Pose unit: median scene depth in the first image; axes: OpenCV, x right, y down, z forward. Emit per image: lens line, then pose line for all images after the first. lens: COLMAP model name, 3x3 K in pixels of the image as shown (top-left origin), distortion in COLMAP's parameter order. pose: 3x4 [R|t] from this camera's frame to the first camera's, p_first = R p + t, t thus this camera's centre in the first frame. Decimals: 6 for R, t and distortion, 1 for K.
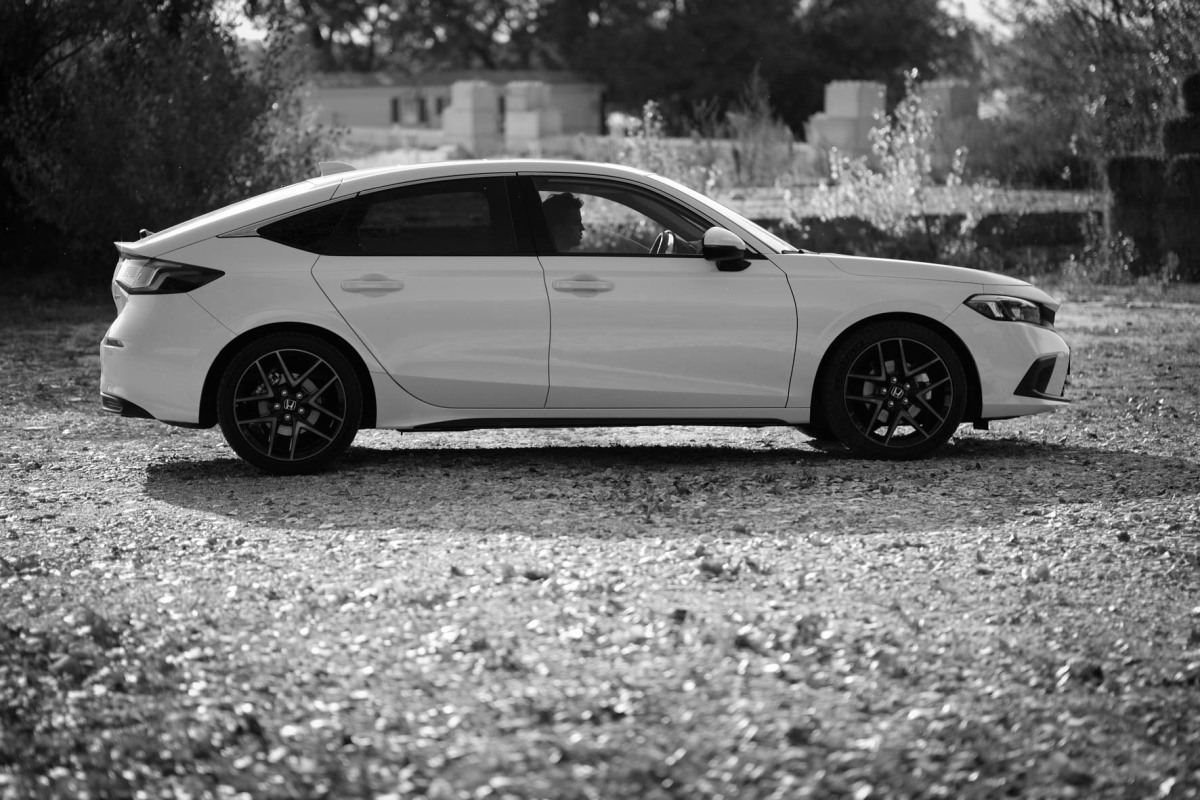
lens RADIAL K [[2734.0, 0, 593.1], [0, 2734.0, 402.9], [0, 0, 1]] dist [0.089038, 0.000000]
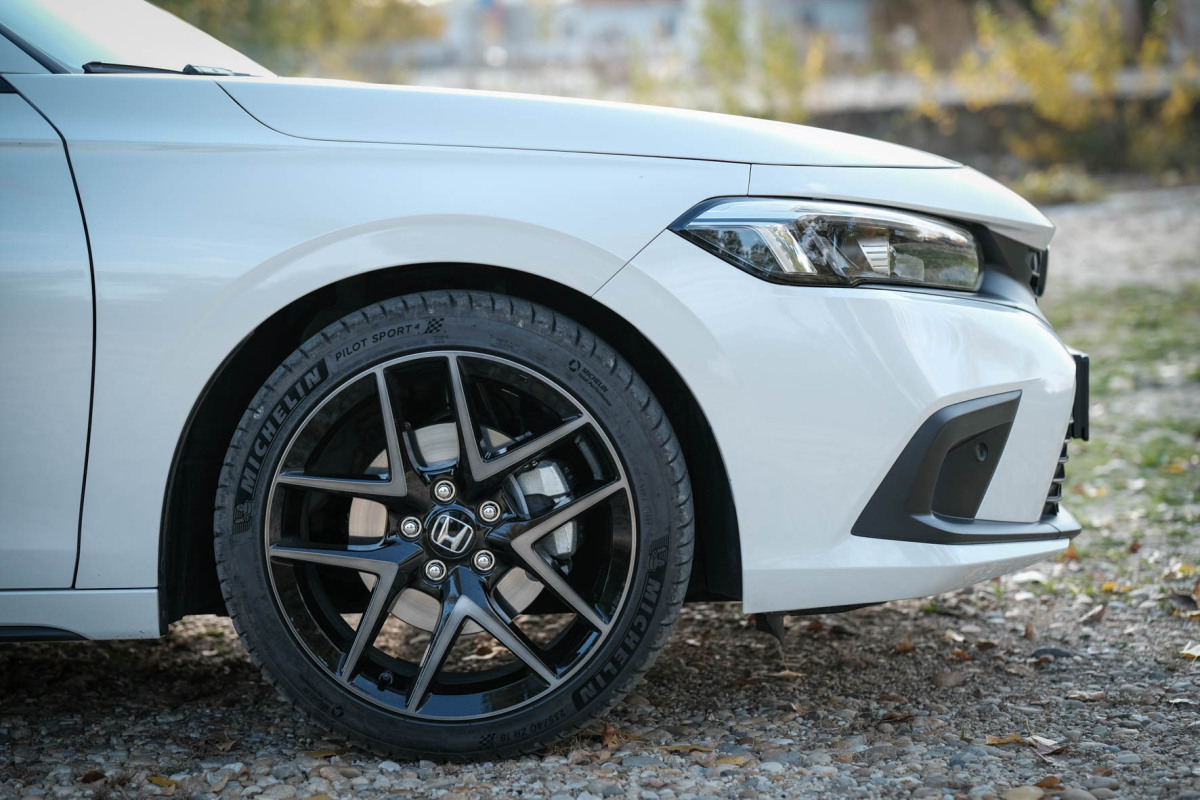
lens RADIAL K [[2734.0, 0, 600.4], [0, 2734.0, 399.9], [0, 0, 1]] dist [0.089038, 0.000000]
pose [[0.994351, -0.008523, -0.105797, 0.155973], [0.011303, 0.999606, 0.025705, -0.025215], [0.105537, -0.026755, 0.994055, 0.695848]]
